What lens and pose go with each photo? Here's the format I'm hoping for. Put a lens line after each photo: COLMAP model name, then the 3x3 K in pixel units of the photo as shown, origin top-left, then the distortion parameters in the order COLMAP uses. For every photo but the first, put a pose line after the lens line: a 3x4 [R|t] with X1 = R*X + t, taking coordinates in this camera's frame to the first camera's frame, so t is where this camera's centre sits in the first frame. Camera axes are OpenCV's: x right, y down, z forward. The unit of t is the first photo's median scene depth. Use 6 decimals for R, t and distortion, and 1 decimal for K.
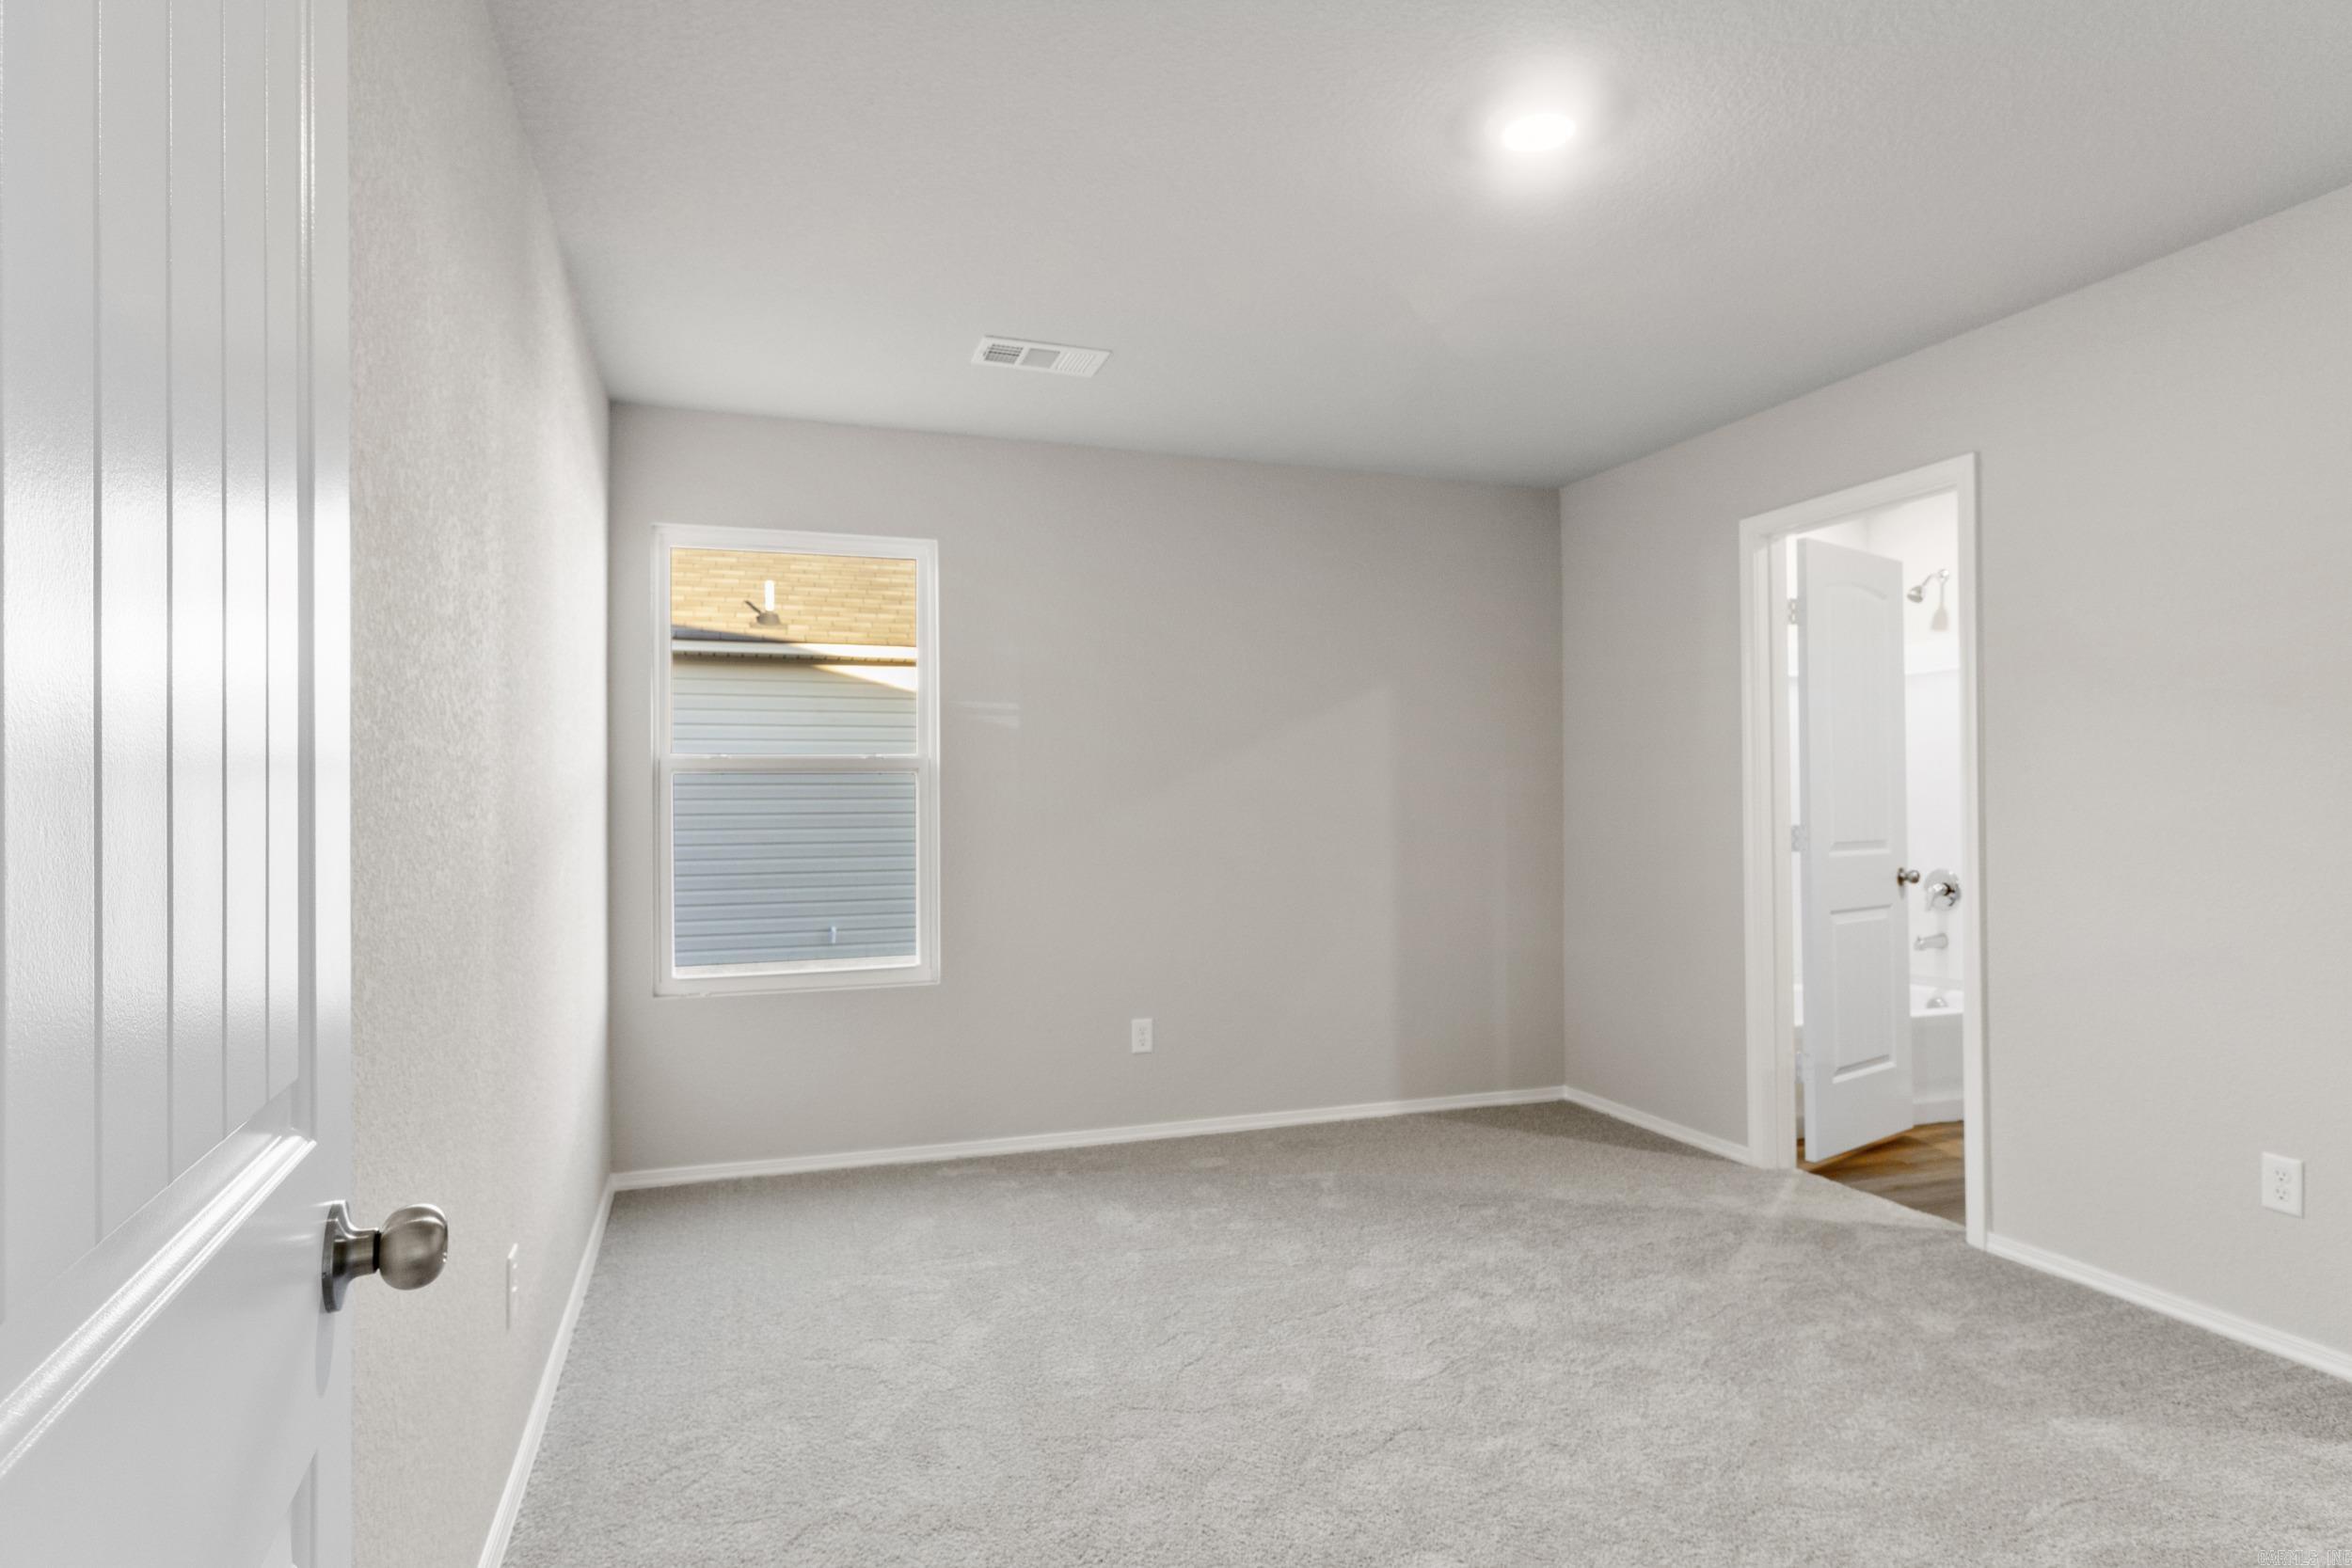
lens RADIAL K [[1268.4, 0, 1180.5], [0, 1268.4, 794.3], [0, 0, 1]] dist [0.000461, 0.001330]
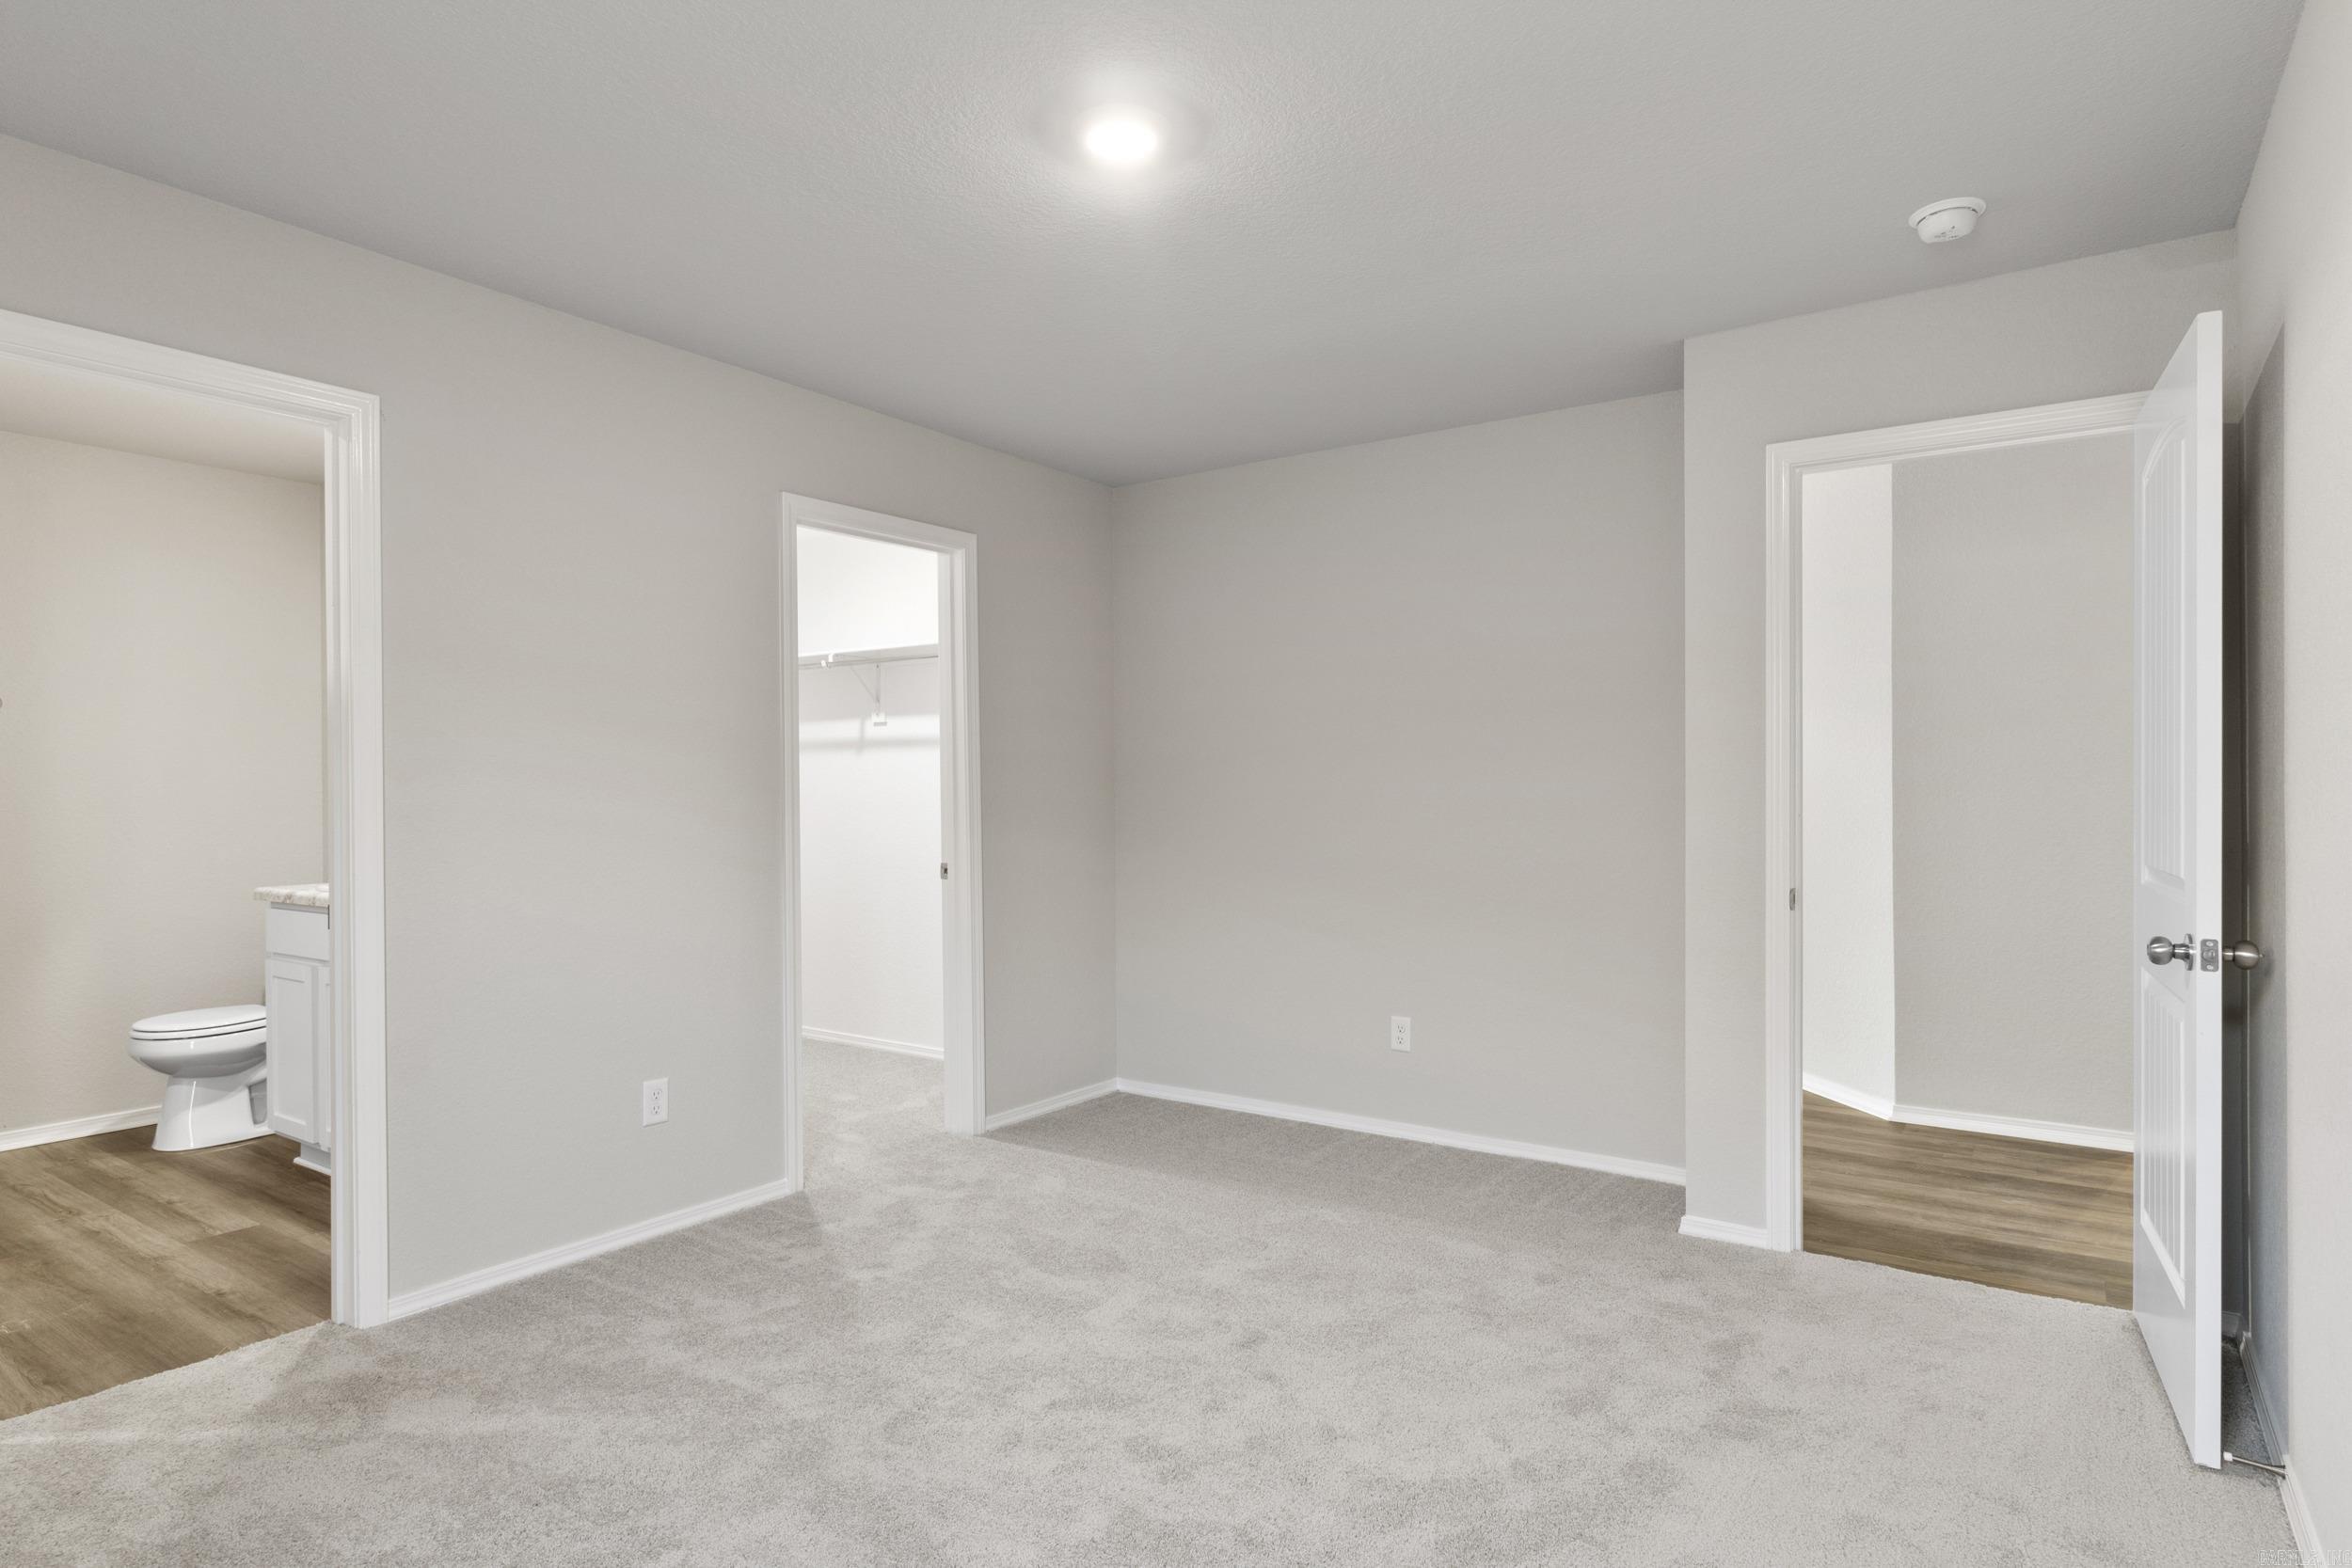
lens RADIAL K [[1268.4, 0, 1178.4], [0, 1268.4, 800.2], [0, 0, 1]] dist [0.000461, 0.001330]
pose [[-0.565276, 0.001872, 0.824900, -0.888295], [0.011233, 0.999922, 0.005428, 0.010795], [-0.824825, 0.012334, -0.565253, 2.401402]]
